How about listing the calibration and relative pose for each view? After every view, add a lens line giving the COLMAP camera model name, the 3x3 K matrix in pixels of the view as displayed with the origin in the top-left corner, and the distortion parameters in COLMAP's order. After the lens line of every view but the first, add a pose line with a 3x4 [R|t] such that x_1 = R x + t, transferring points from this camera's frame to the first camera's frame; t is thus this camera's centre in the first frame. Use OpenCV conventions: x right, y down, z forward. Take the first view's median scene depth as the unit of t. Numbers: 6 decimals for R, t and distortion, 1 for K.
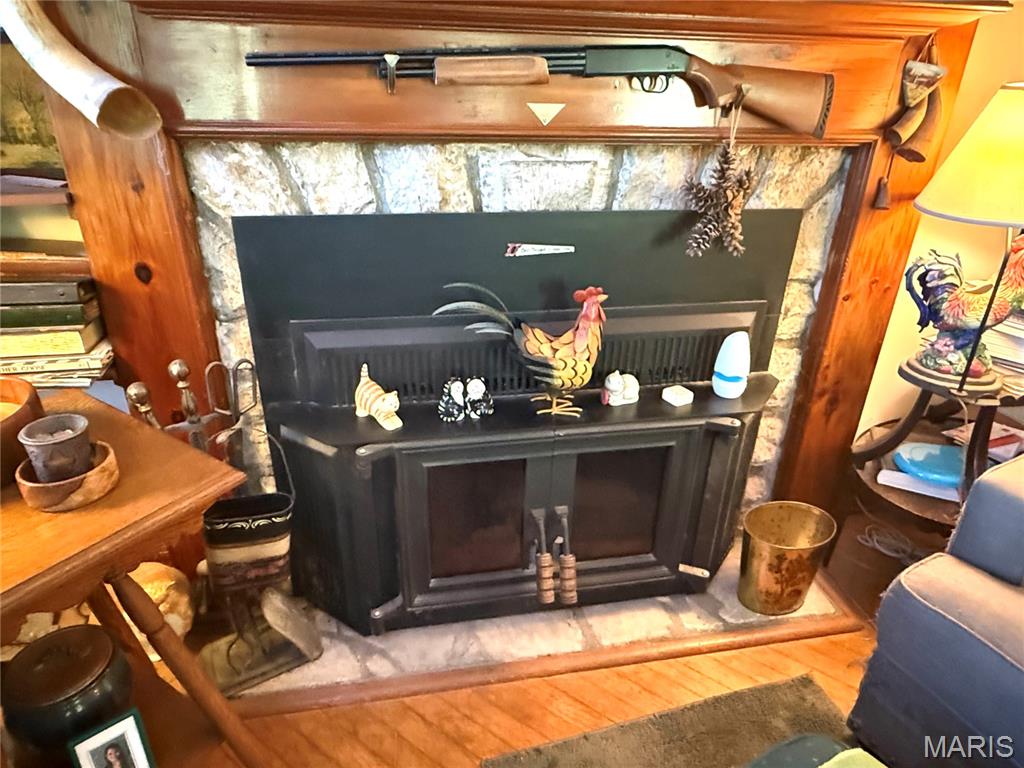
lens RADIAL K [[633.5, 0, 512.2], [0, 633.5, 381.7], [0, 0, 1]] dist [0.002737, -0.000024]
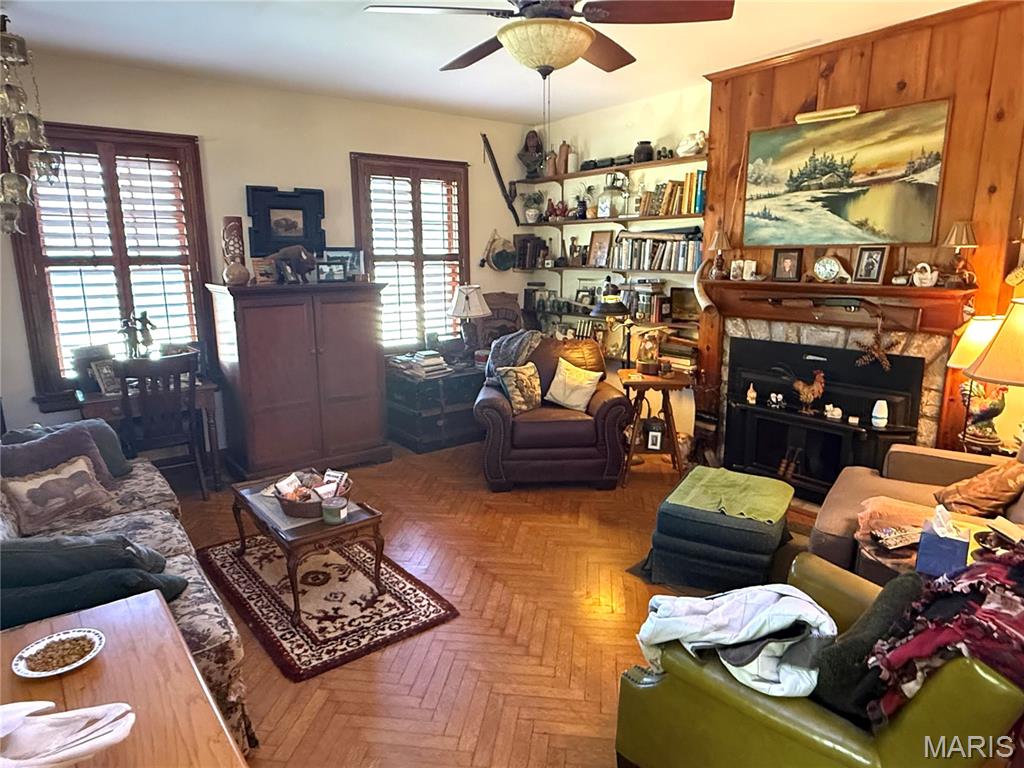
lens RADIAL K [[633.5, 0, 512.9], [0, 633.5, 384.3], [0, 0, 1]] dist [0.002737, -0.000024]
pose [[0.467183, 0.155733, -0.870338, 2.062819], [-0.365822, 0.930204, -0.029922, 0.532693], [0.804932, 0.332368, 0.491545, -1.620716]]
